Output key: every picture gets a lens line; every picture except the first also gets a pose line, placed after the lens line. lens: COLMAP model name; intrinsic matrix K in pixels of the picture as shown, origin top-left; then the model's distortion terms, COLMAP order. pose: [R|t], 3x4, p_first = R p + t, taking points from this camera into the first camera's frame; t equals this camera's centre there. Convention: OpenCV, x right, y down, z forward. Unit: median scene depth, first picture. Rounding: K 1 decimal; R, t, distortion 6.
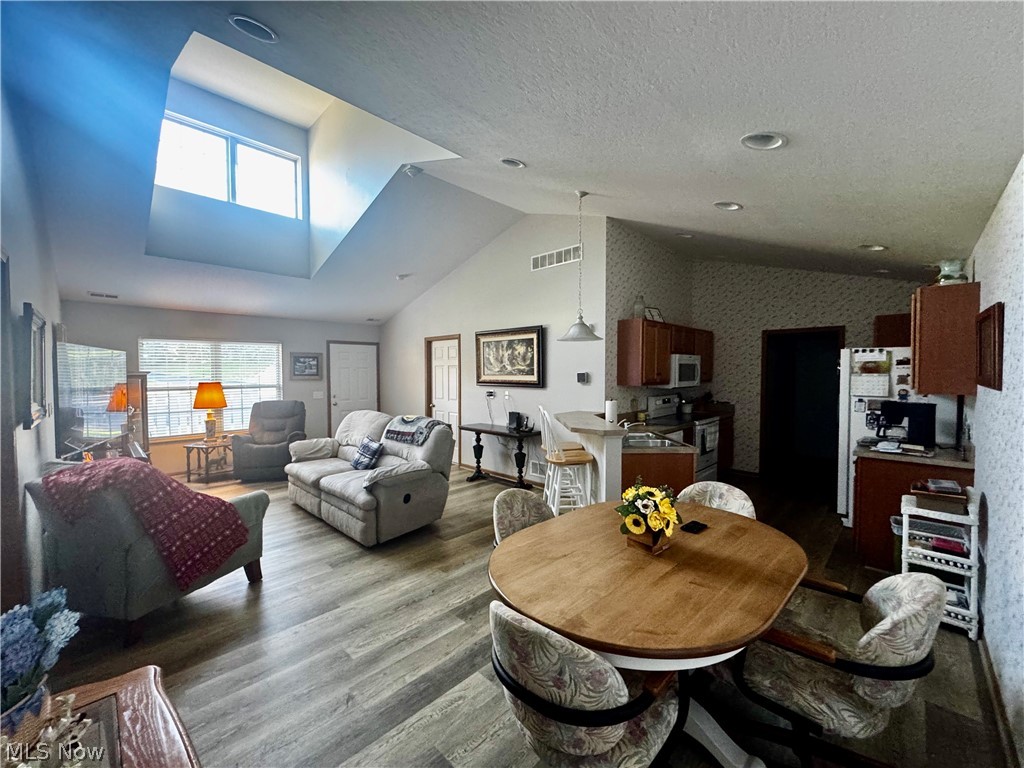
lens RADIAL K [[412.7, 0, 512.0], [0, 412.7, 384.0], [0, 0, 1]] dist [0.002668, 0.000368]
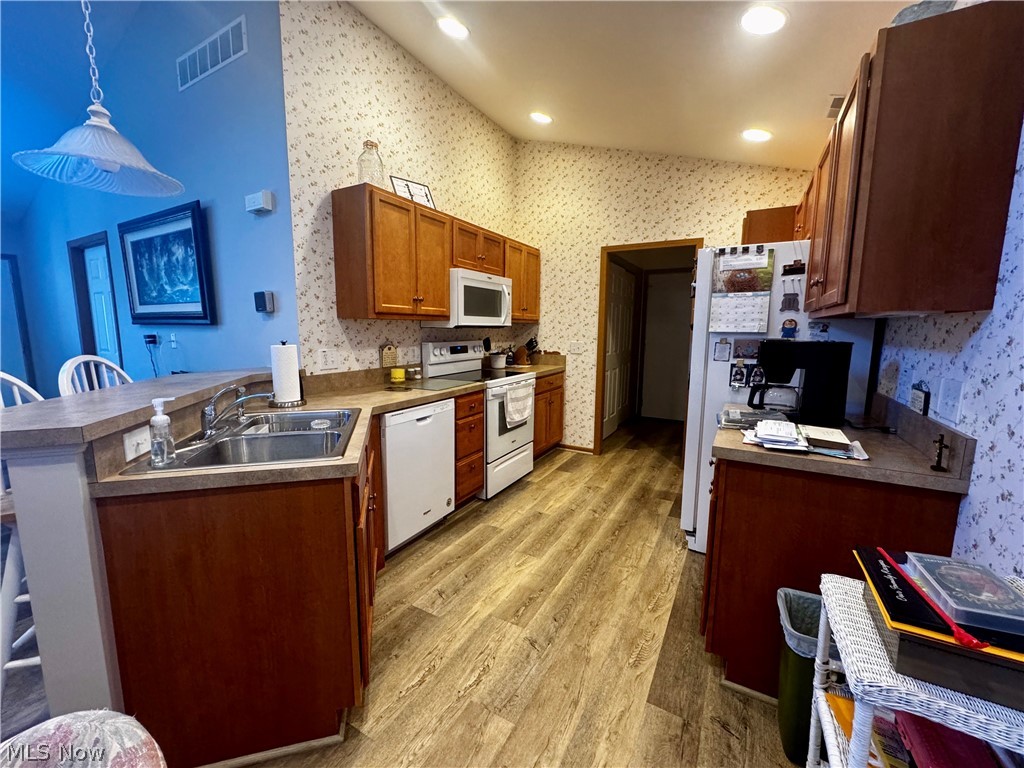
lens RADIAL K [[412.7, 0, 512.0], [0, 412.7, 384.0], [0, 0, 1]] dist [0.002668, 0.000368]
pose [[0.966619, -0.026039, 0.254890, 0.406064], [-0.000270, 0.994718, 0.102641, 0.039670], [-0.256216, -0.099284, 0.961507, 0.510976]]
